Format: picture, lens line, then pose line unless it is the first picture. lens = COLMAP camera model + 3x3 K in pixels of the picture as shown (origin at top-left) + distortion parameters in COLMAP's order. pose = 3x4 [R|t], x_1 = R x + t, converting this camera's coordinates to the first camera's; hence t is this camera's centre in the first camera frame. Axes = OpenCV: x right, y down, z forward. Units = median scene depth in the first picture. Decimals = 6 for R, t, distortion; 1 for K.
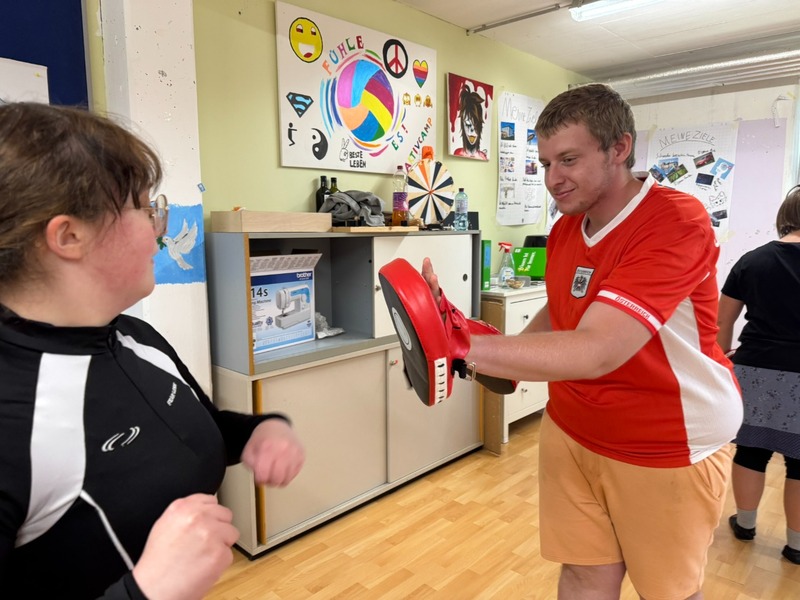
lens RADIAL K [[571.9, 0, 400.0], [0, 571.9, 300.0], [0, 0, 1]] dist [0.047568, -0.045598]
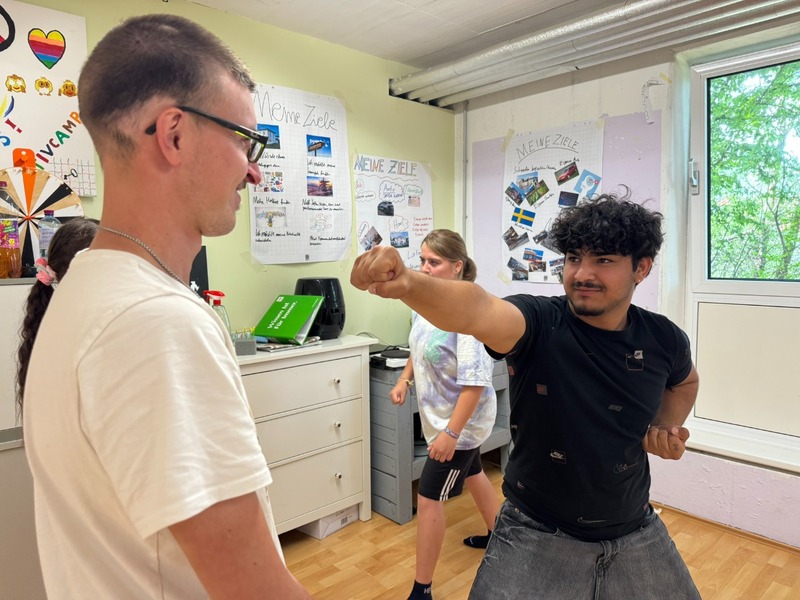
lens RADIAL K [[564.0, 0, 389.3], [0, 564.0, 318.6], [0, 0, 1]] dist [0.043464, -0.077113]
pose [[0.996799, -0.000681, -0.079946, 0.485139], [-0.001321, 0.999687, -0.024992, -0.052370], [0.079938, 0.025018, 0.996486, 0.360371]]
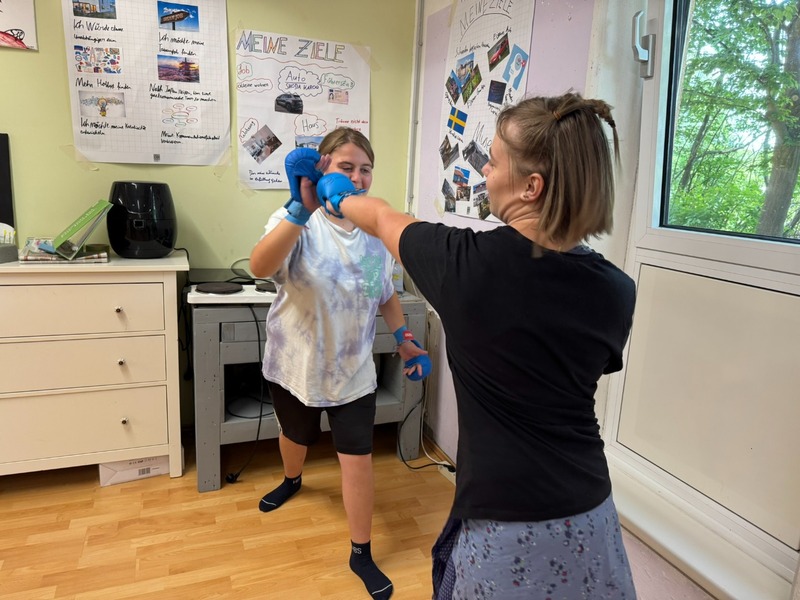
lens RADIAL K [[557.1, 0, 400.3], [0, 557.1, 318.4], [0, 0, 1]] dist [-0.032721, -0.001902]
pose [[0.903372, 0.158093, -0.398655, 0.909967], [-0.121259, 0.985801, 0.116158, -0.088283], [0.411358, -0.056593, 0.909715, 0.718343]]
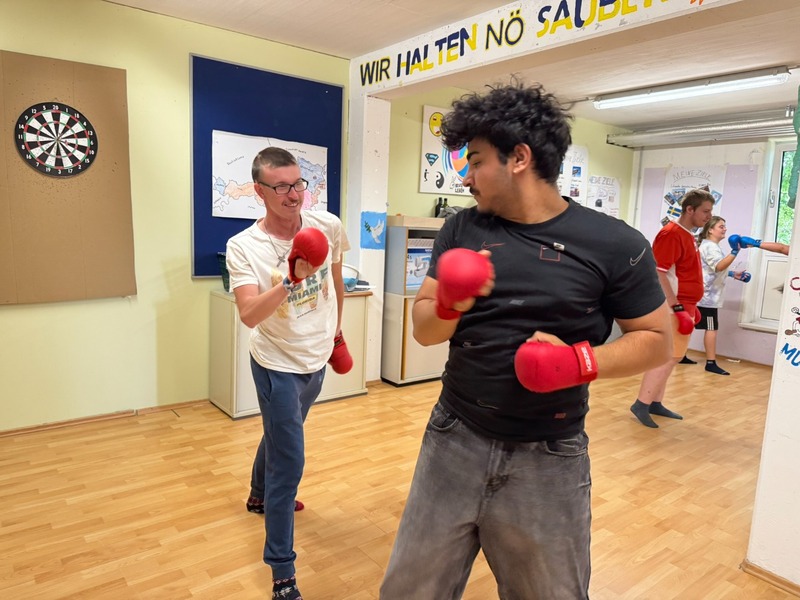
lens RADIAL K [[571.9, 0, 400.0], [0, 571.9, 300.0], [0, 0, 1]] dist [0.047568, -0.045598]
pose [[0.988495, 0.065749, -0.136215, 0.005839], [-0.065673, 0.997828, 0.005056, 0.088641], [0.136251, 0.003948, 0.990666, -0.676415]]
